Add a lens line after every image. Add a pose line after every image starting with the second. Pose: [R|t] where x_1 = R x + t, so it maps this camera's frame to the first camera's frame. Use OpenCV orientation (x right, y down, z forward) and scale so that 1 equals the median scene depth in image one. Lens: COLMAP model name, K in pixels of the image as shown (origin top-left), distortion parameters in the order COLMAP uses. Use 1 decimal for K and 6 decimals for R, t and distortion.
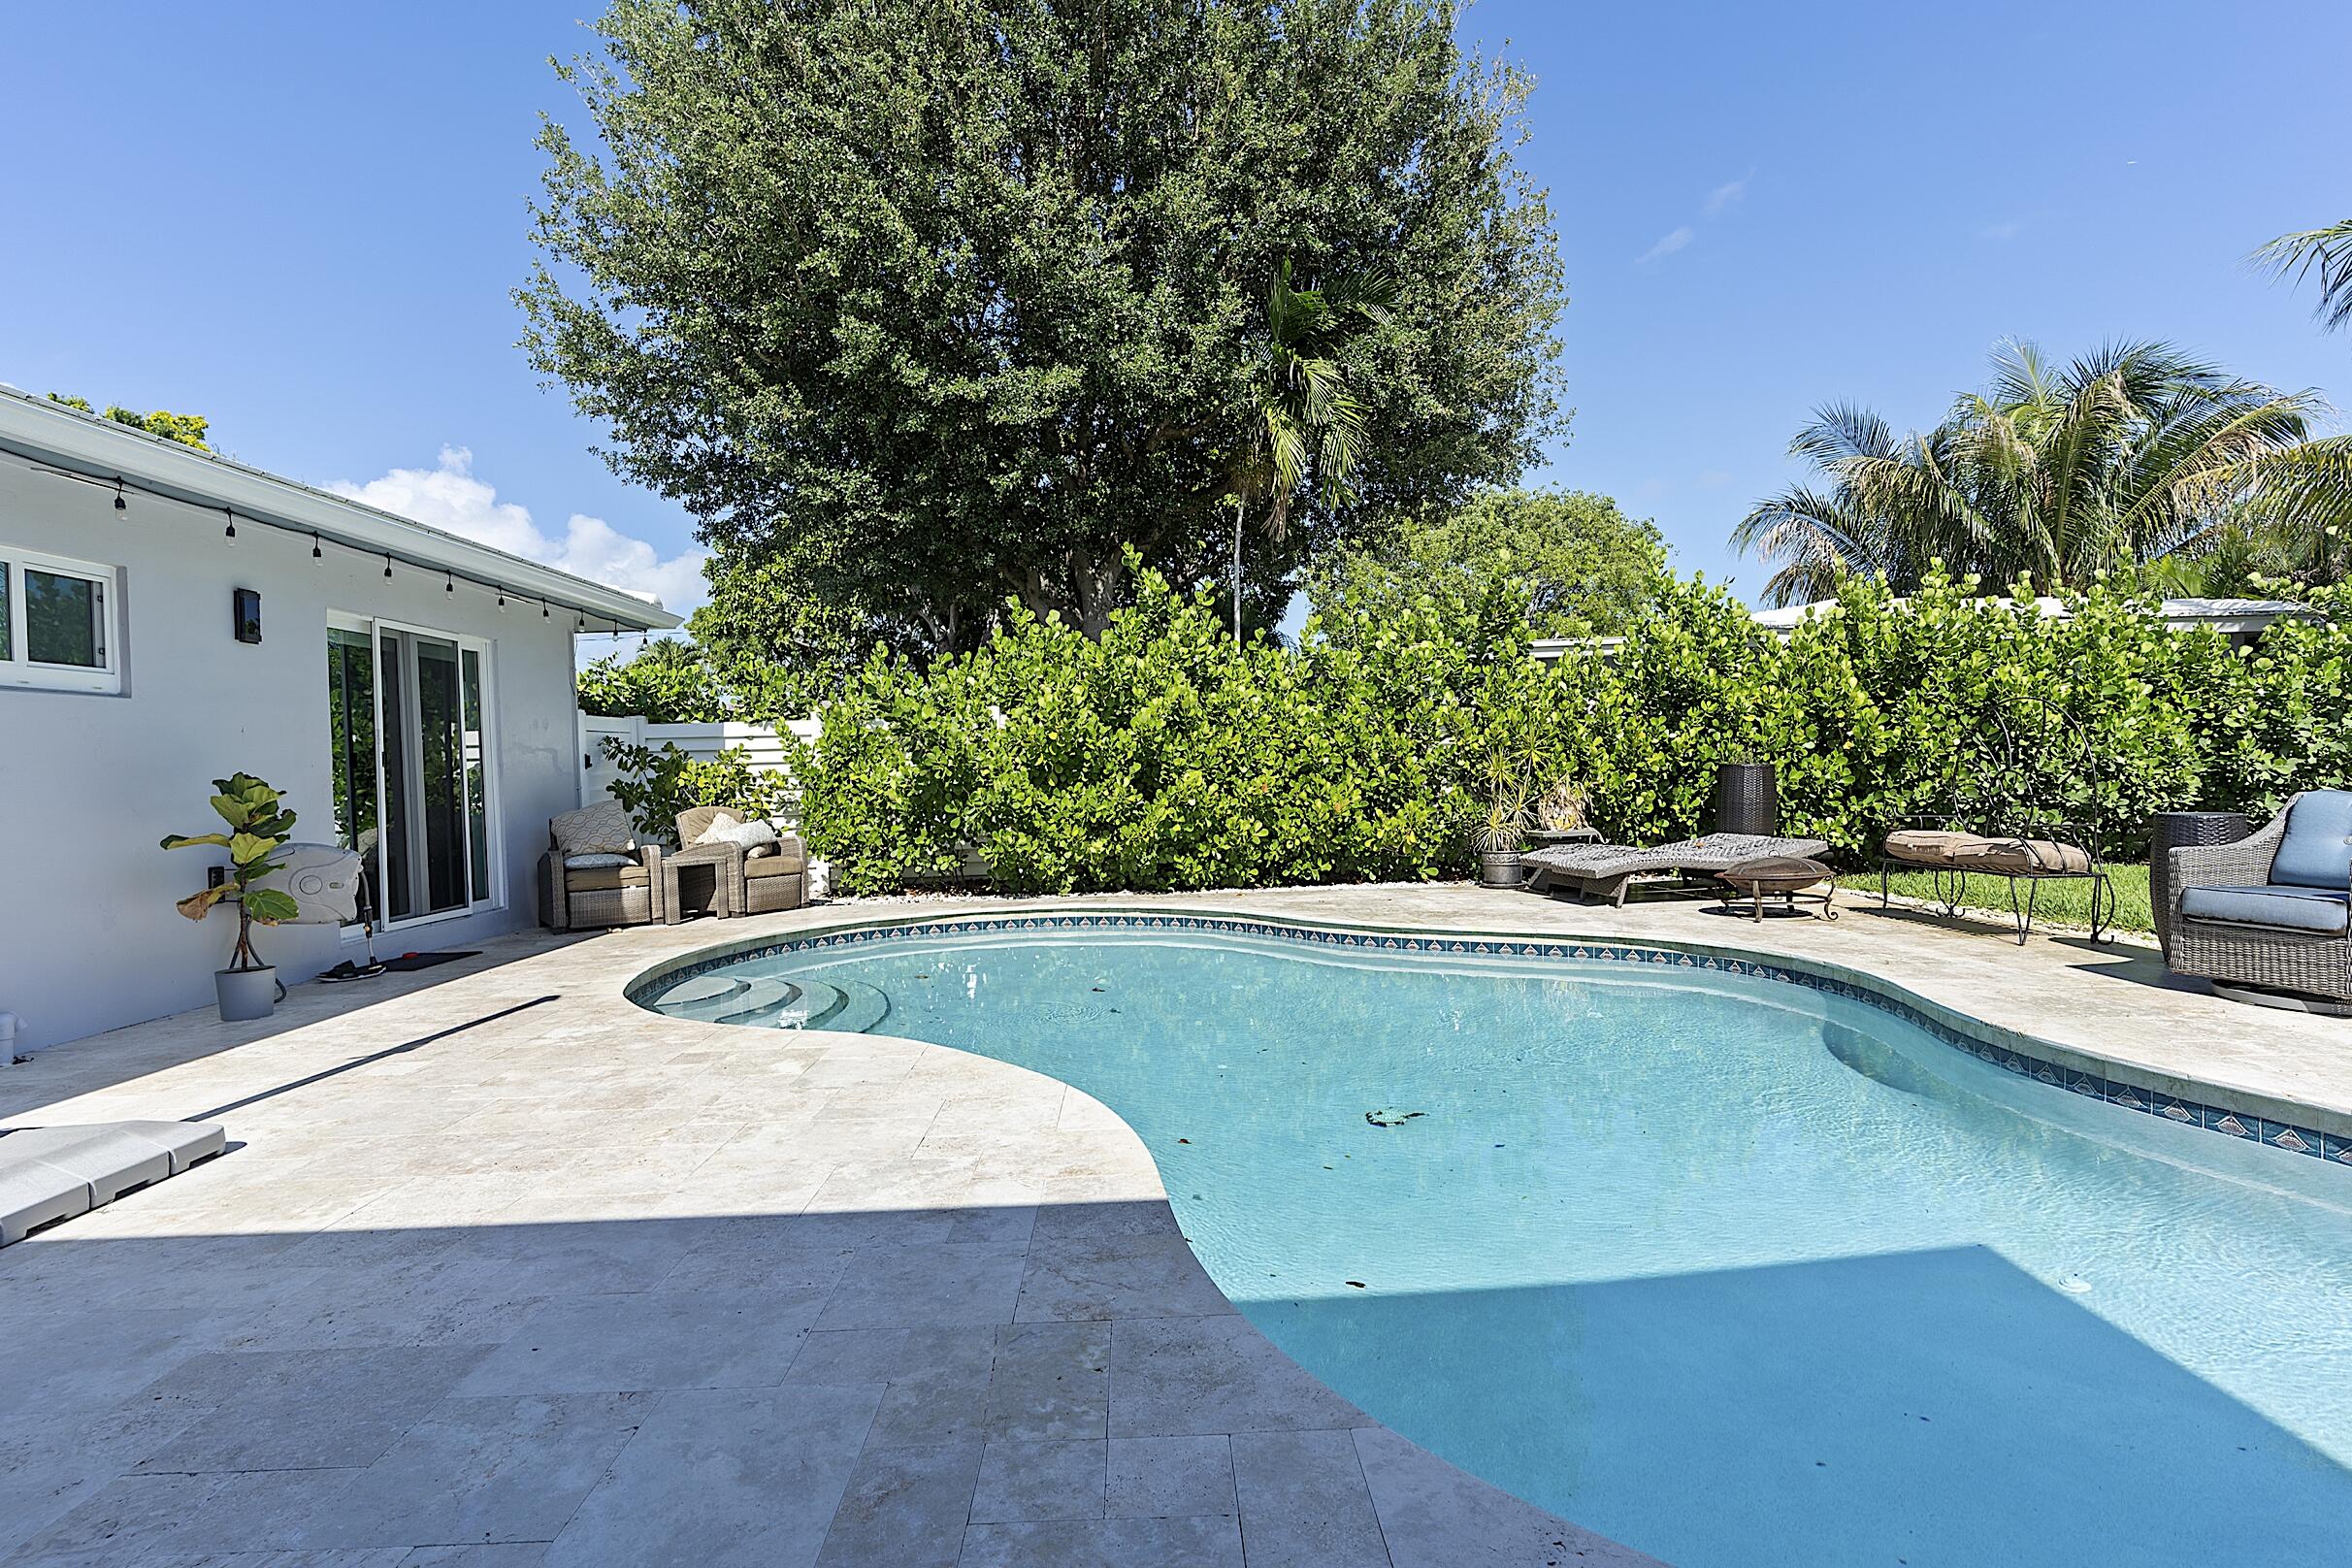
lens RADIAL K [[1135.0, 0, 1161.7], [0, 1135.0, 788.0], [0, 0, 1]] dist [0.000112, 0.000229]
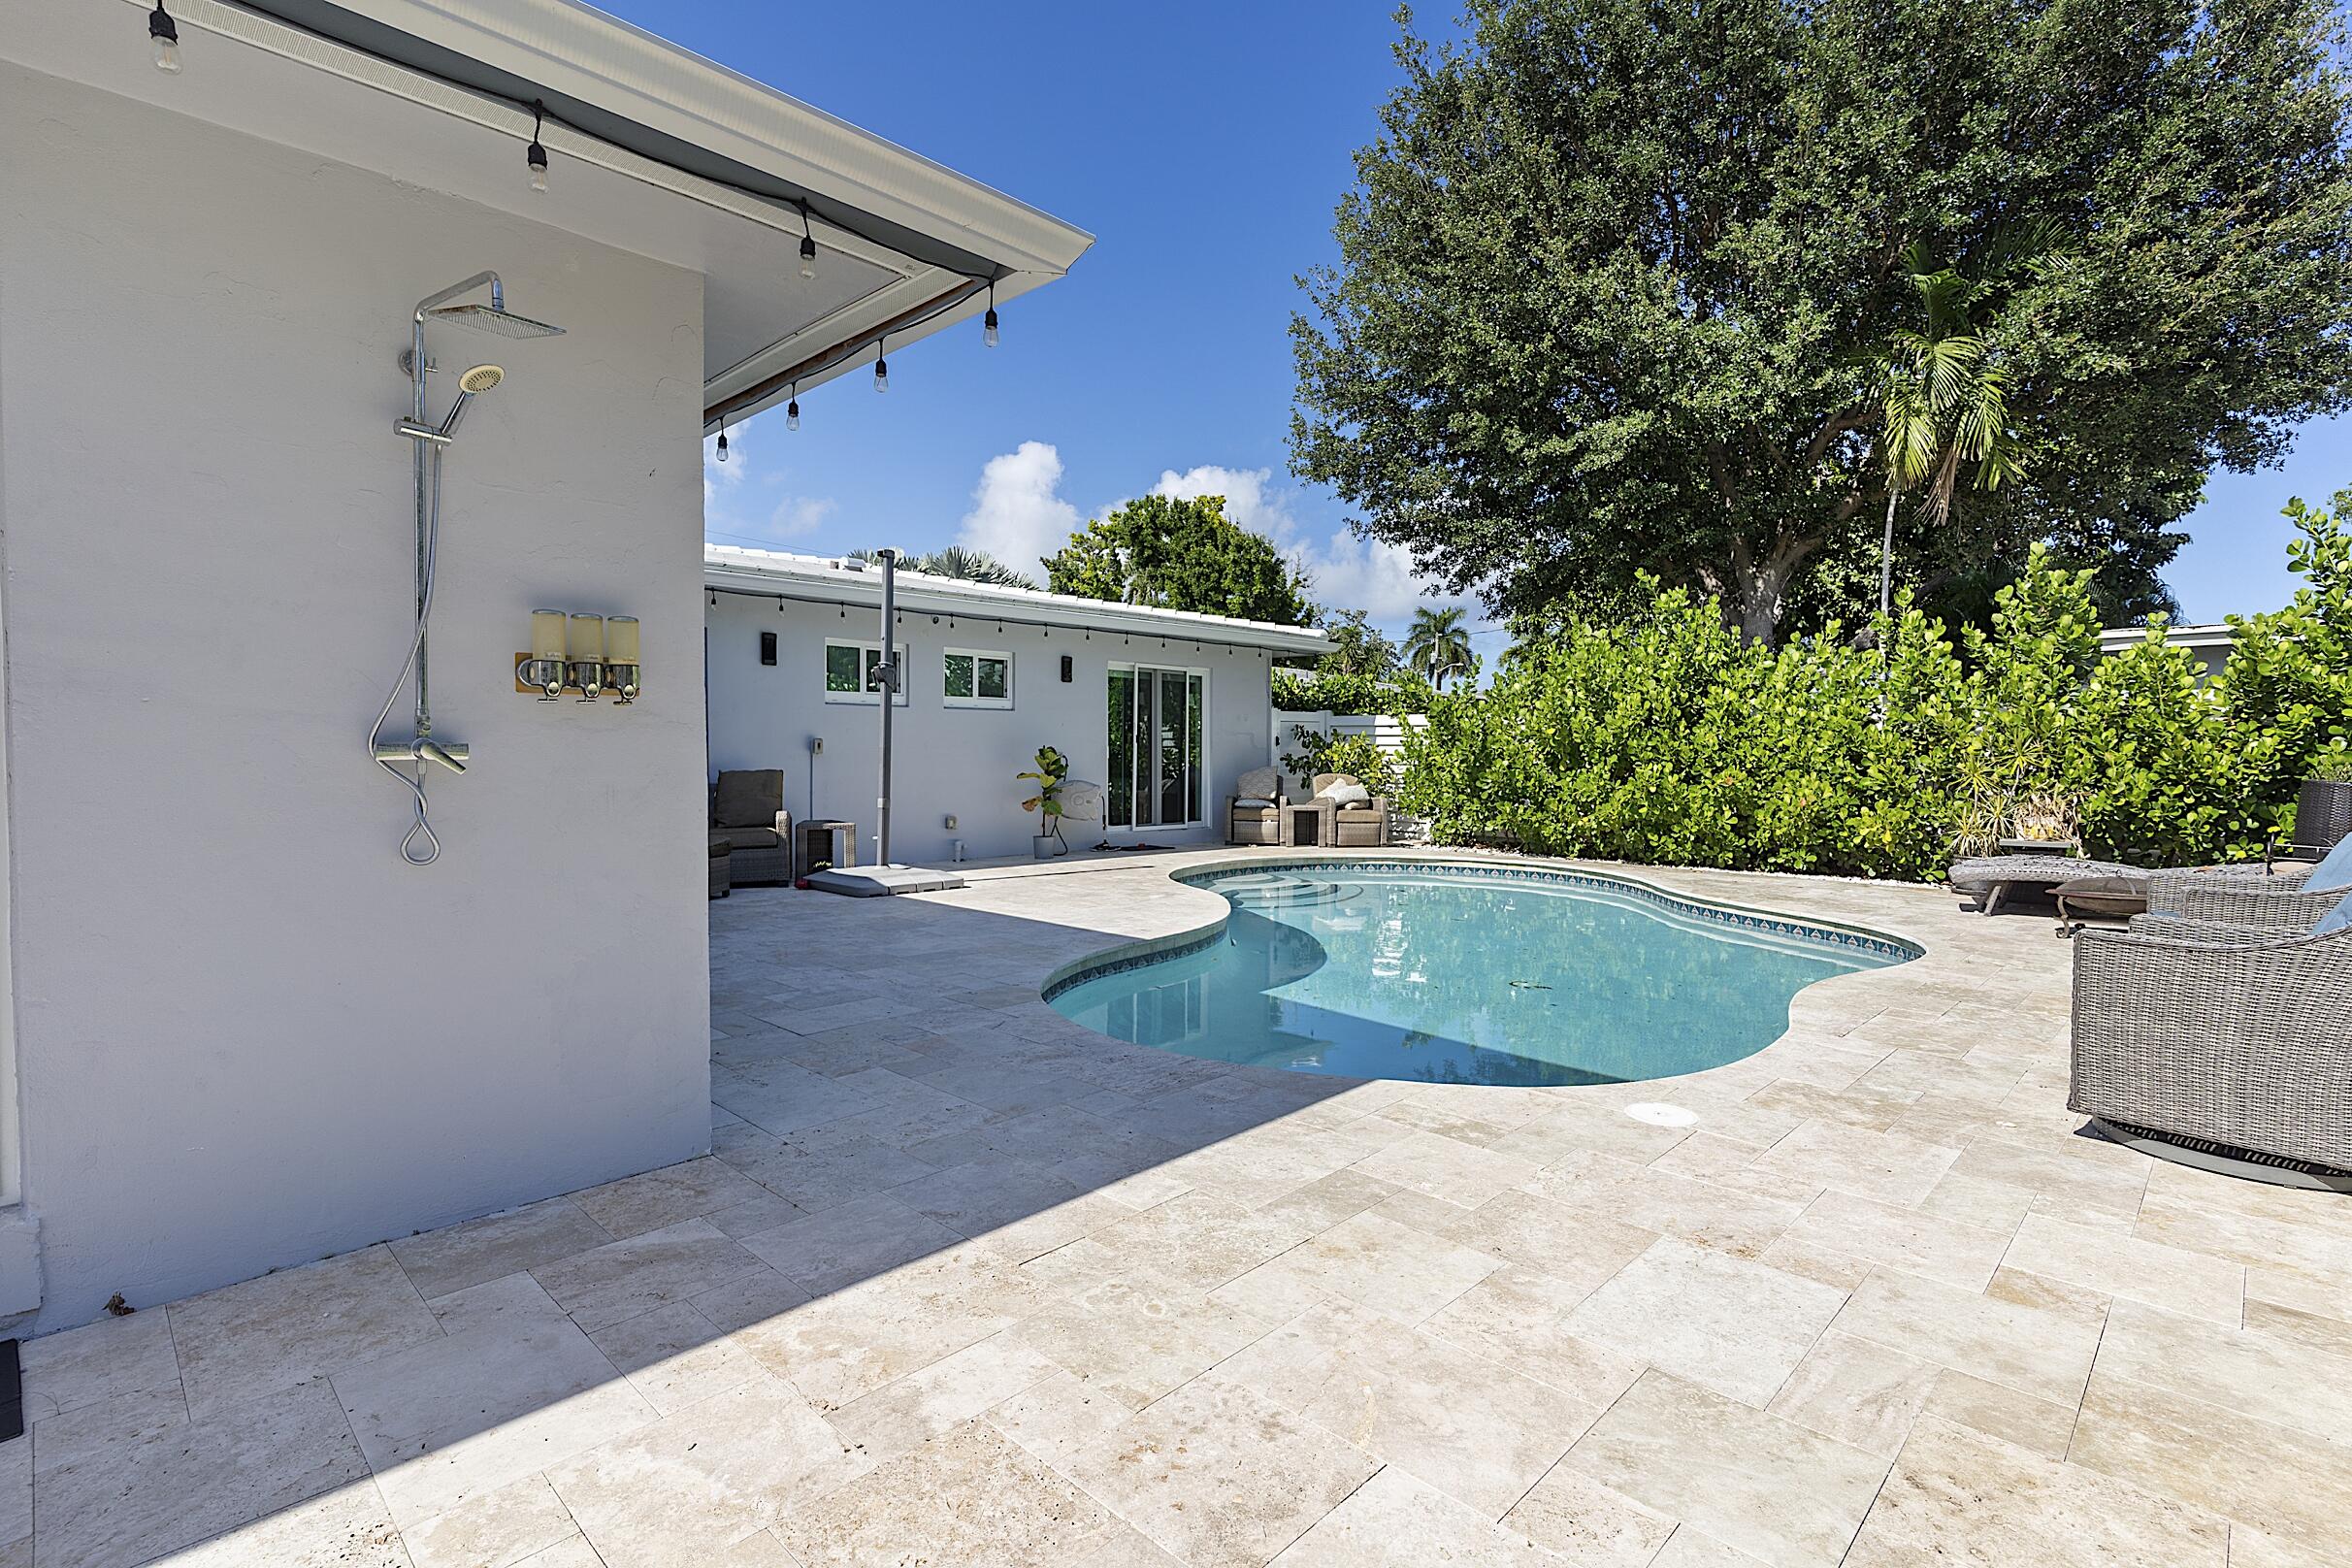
lens RADIAL K [[1120.8, 0, 1165.0], [0, 1120.8, 789.5], [0, 0, 1]] dist [0.003372, 0.001233]
pose [[0.692616, 0.057276, -0.719029, 0.539449], [-0.039133, 0.998358, 0.041831, -0.017054], [0.720244, -0.000835, 0.693720, -0.193670]]
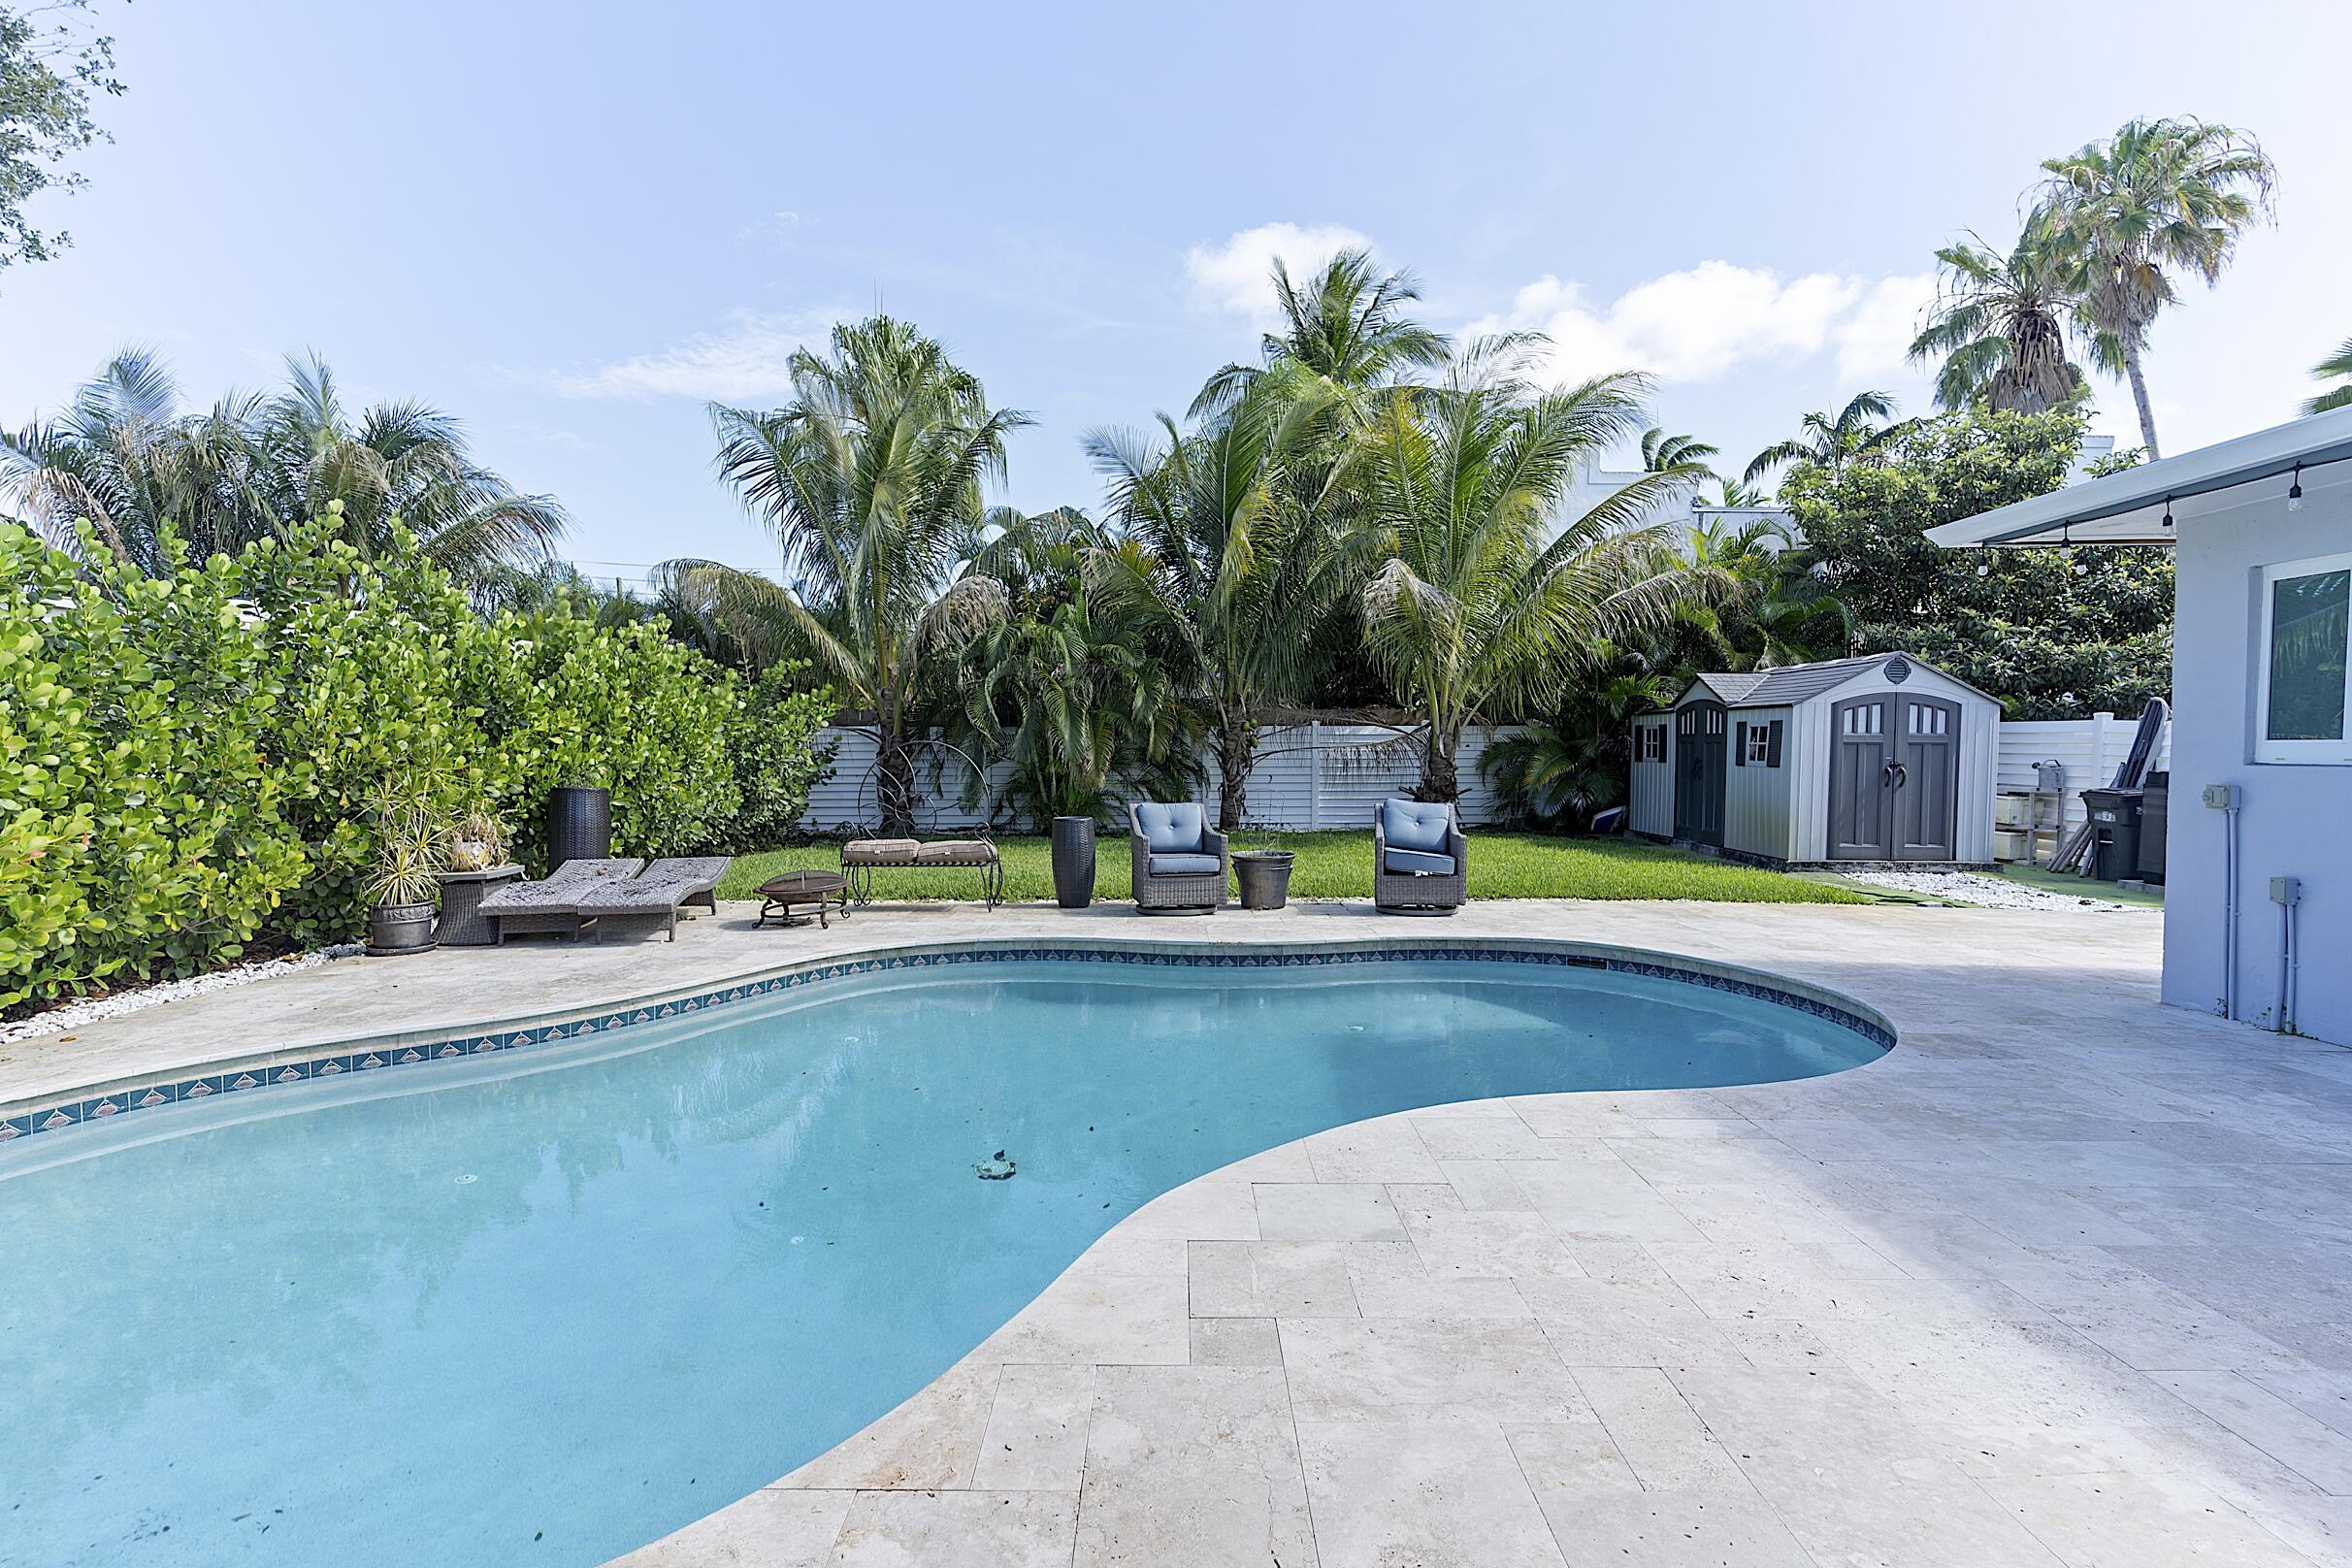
lens RADIAL K [[1120.8, 0, 1165.0], [0, 1120.8, 789.5], [0, 0, 1]] dist [0.003372, 0.001233]
pose [[0.030229, -0.008528, 0.999507, -0.464732], [0.018493, 0.999797, 0.007971, -0.018600], [-0.999372, 0.018243, 0.030381, 0.491740]]
